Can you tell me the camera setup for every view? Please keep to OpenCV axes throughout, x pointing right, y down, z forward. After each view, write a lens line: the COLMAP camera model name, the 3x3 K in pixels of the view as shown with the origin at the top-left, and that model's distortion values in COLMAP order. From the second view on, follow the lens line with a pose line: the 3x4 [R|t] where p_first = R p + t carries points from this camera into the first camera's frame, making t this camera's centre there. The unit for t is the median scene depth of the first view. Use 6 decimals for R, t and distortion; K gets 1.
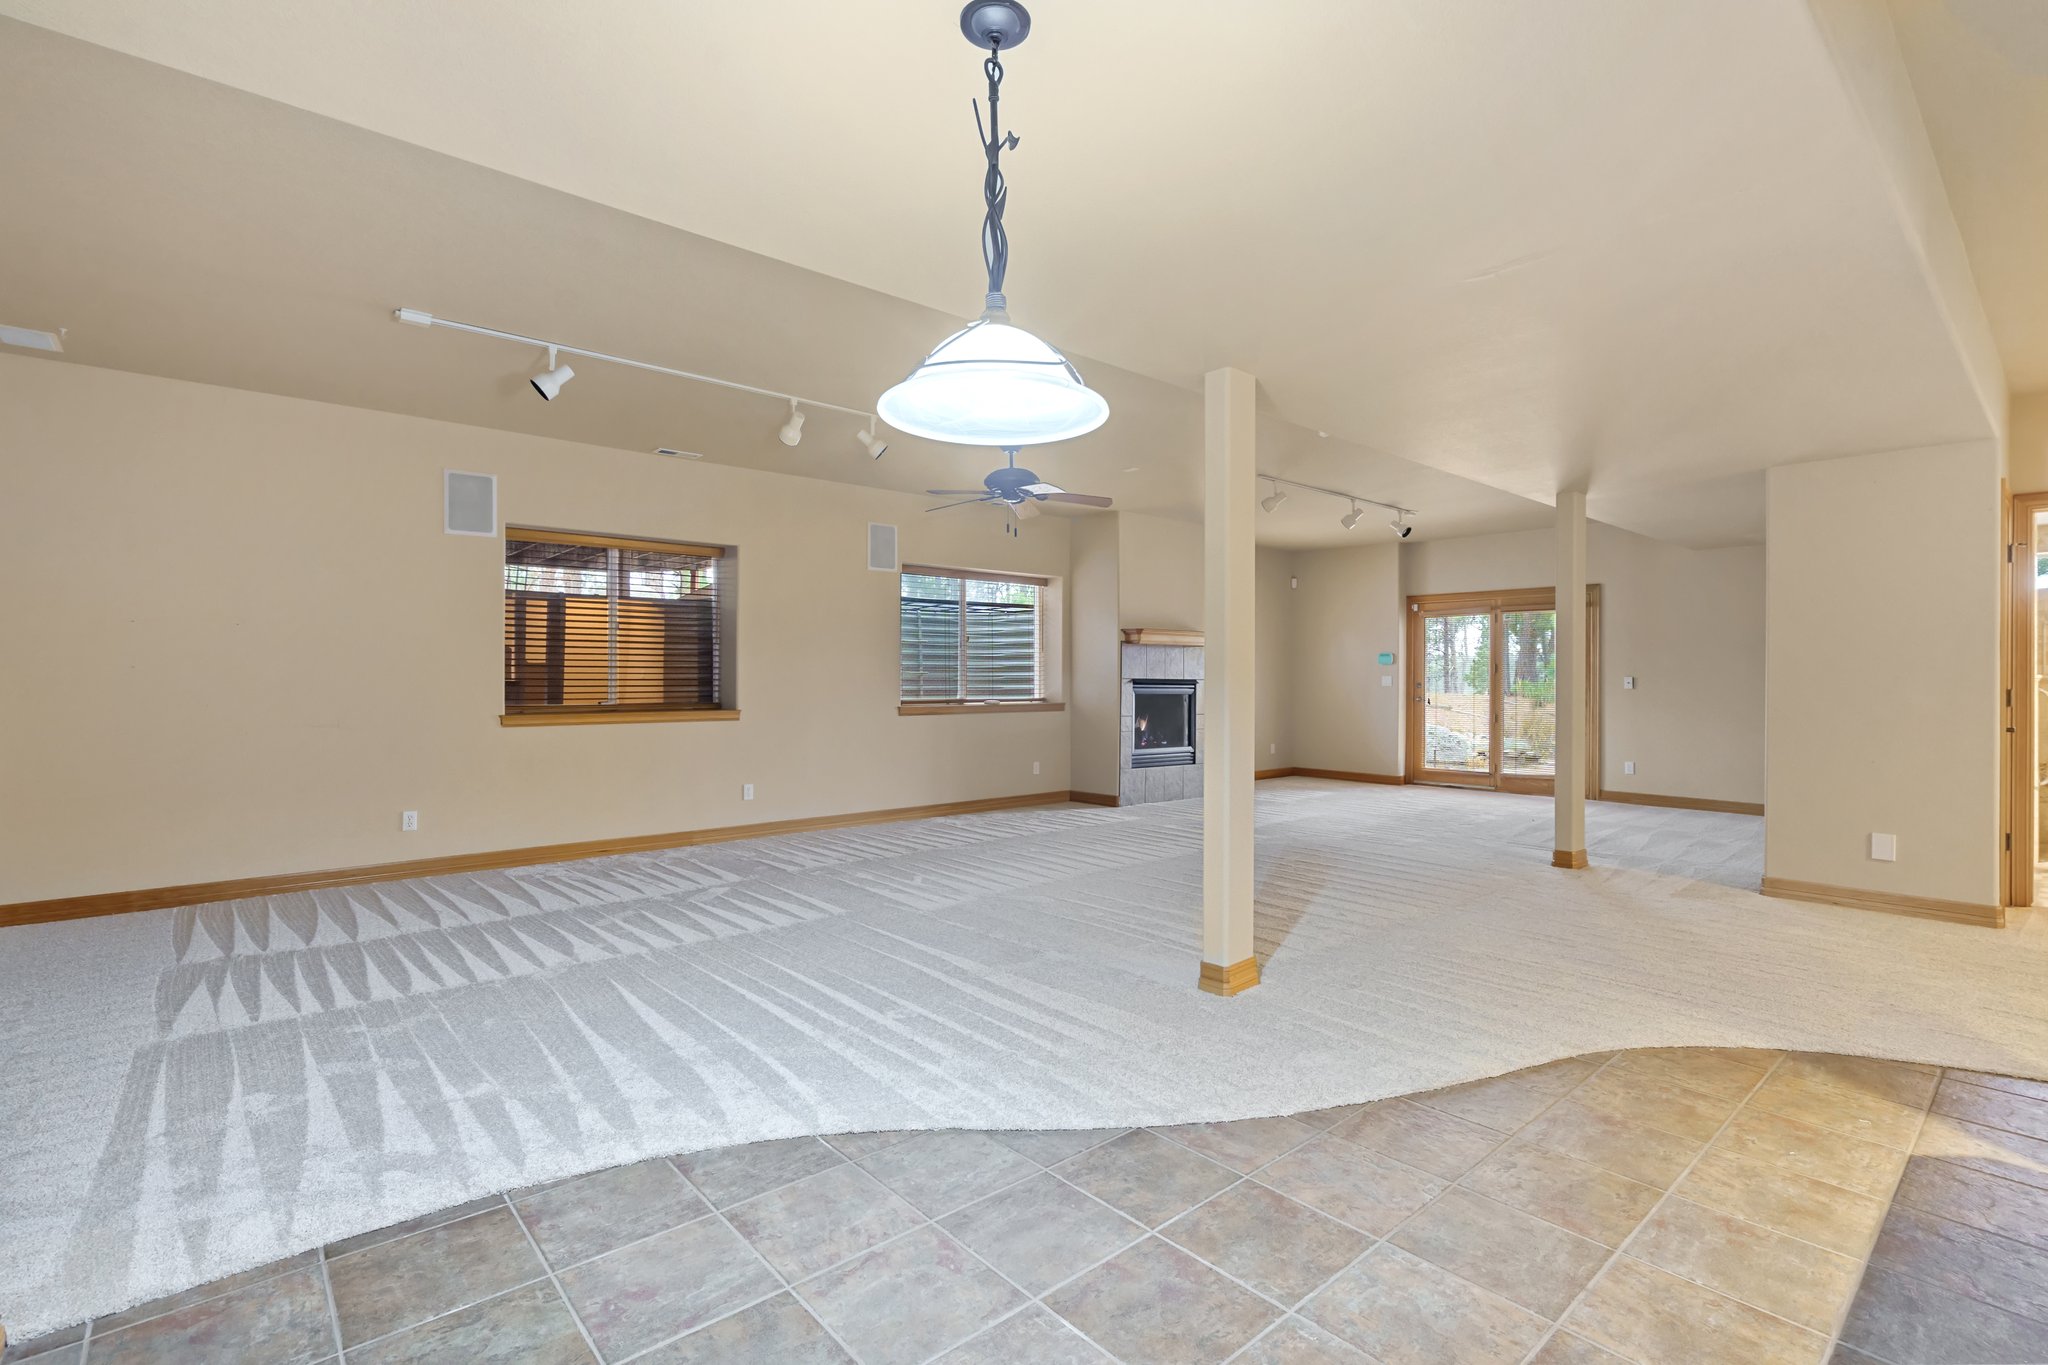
lens RADIAL K [[940.1, 0, 1018.7], [0, 940.1, 680.6], [0, 0, 1]] dist [-0.001978, 0.000091]
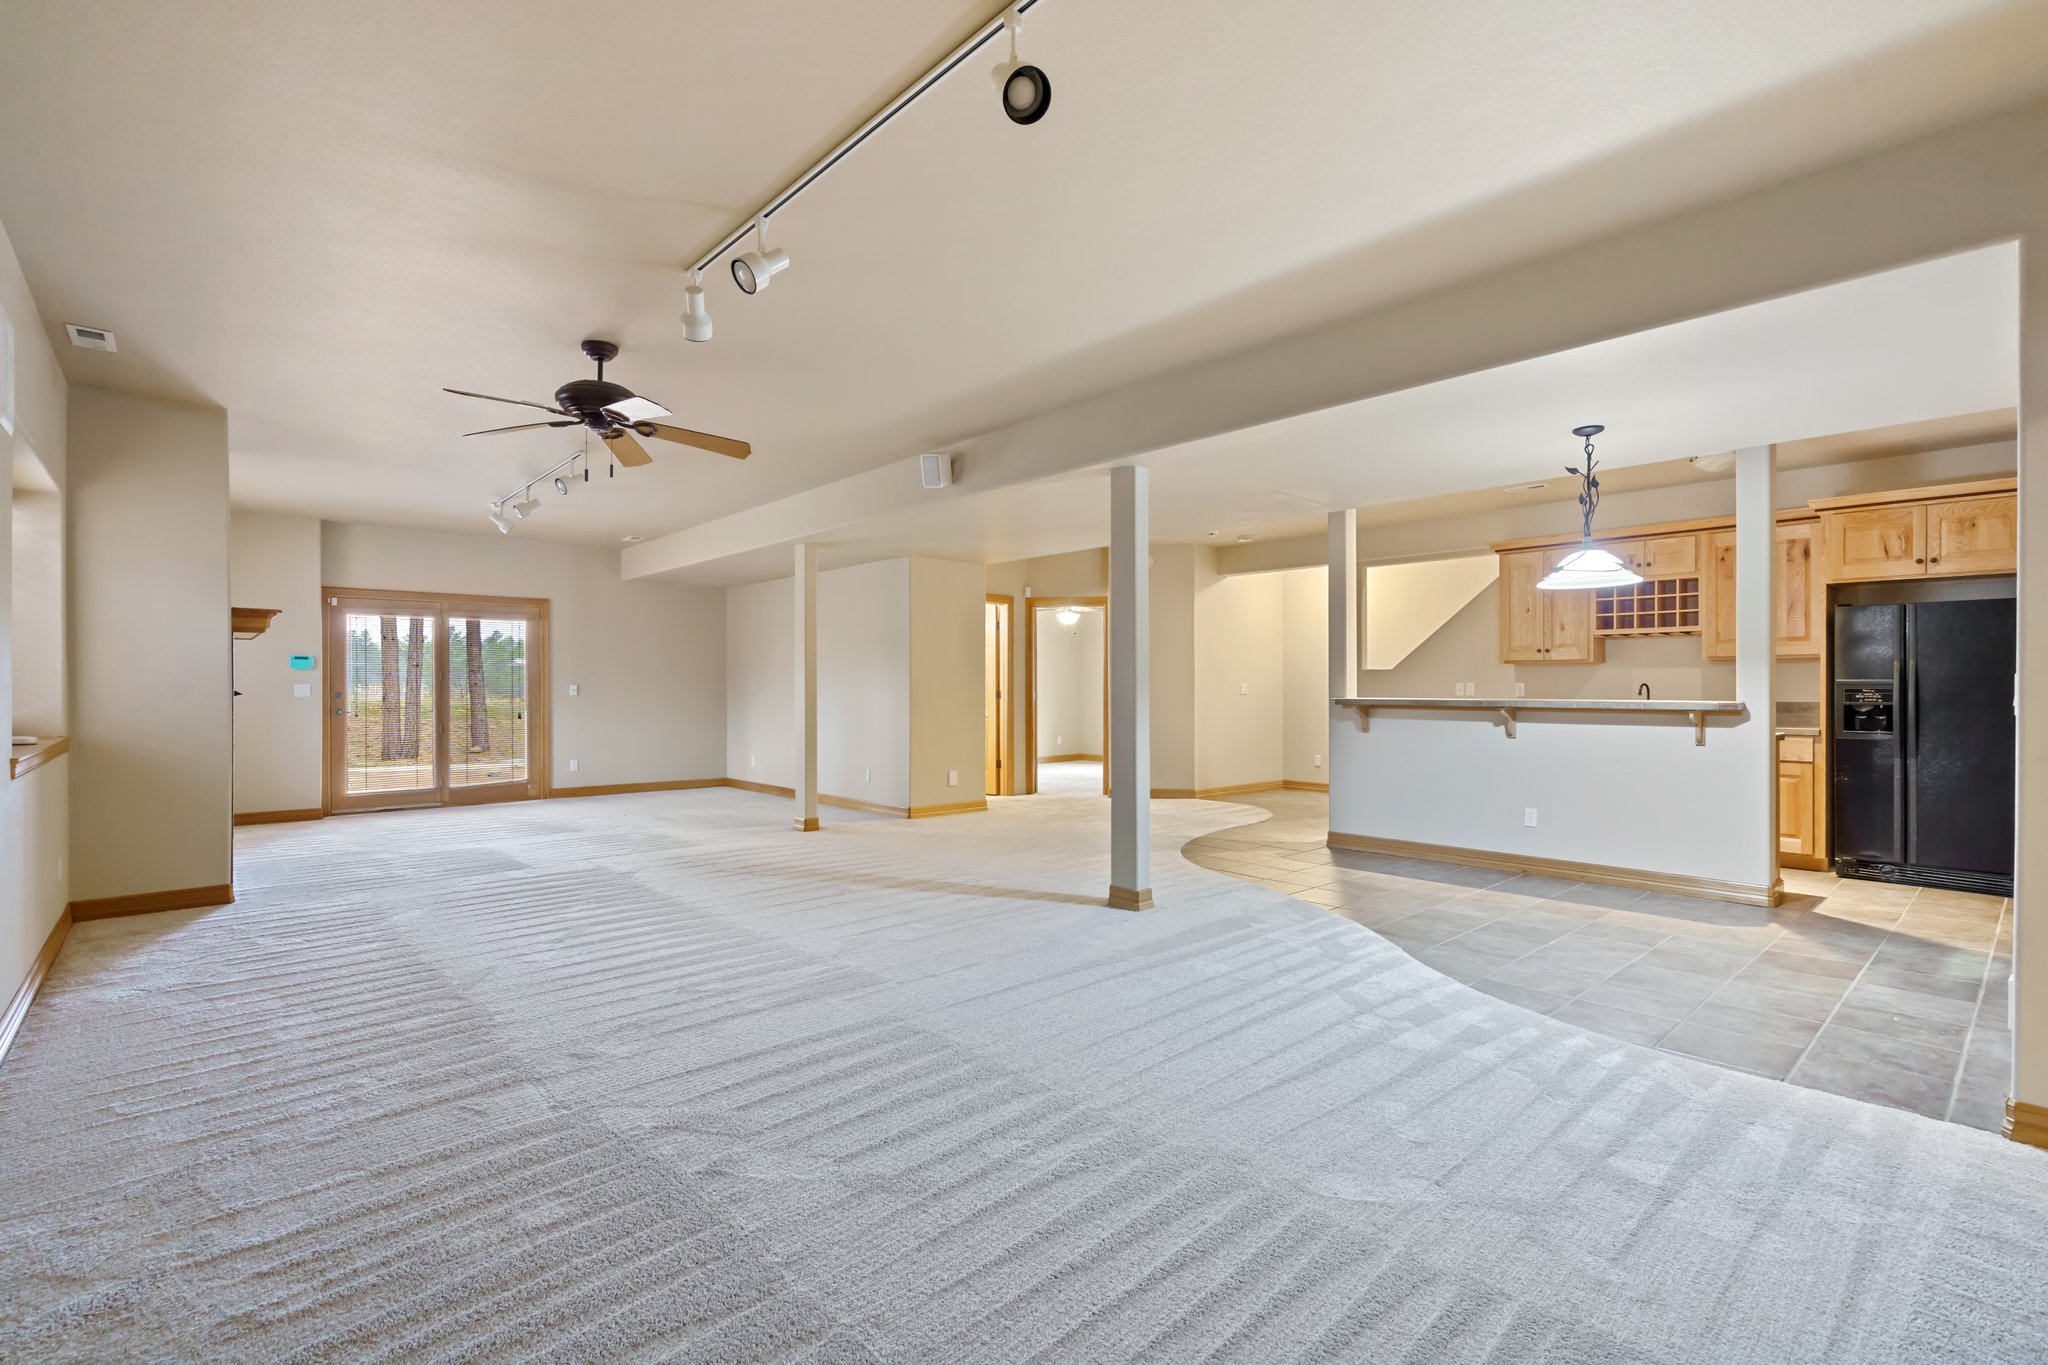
lens RADIAL K [[940.1, 0, 1018.7], [0, 940.1, 680.6], [0, 0, 1]] dist [-0.001978, 0.000091]
pose [[-0.017175, 0.004729, 0.999841, -0.533445], [0.004075, 0.999981, -0.004660, -0.001414], [-0.999844, 0.003995, -0.017194, 0.540677]]
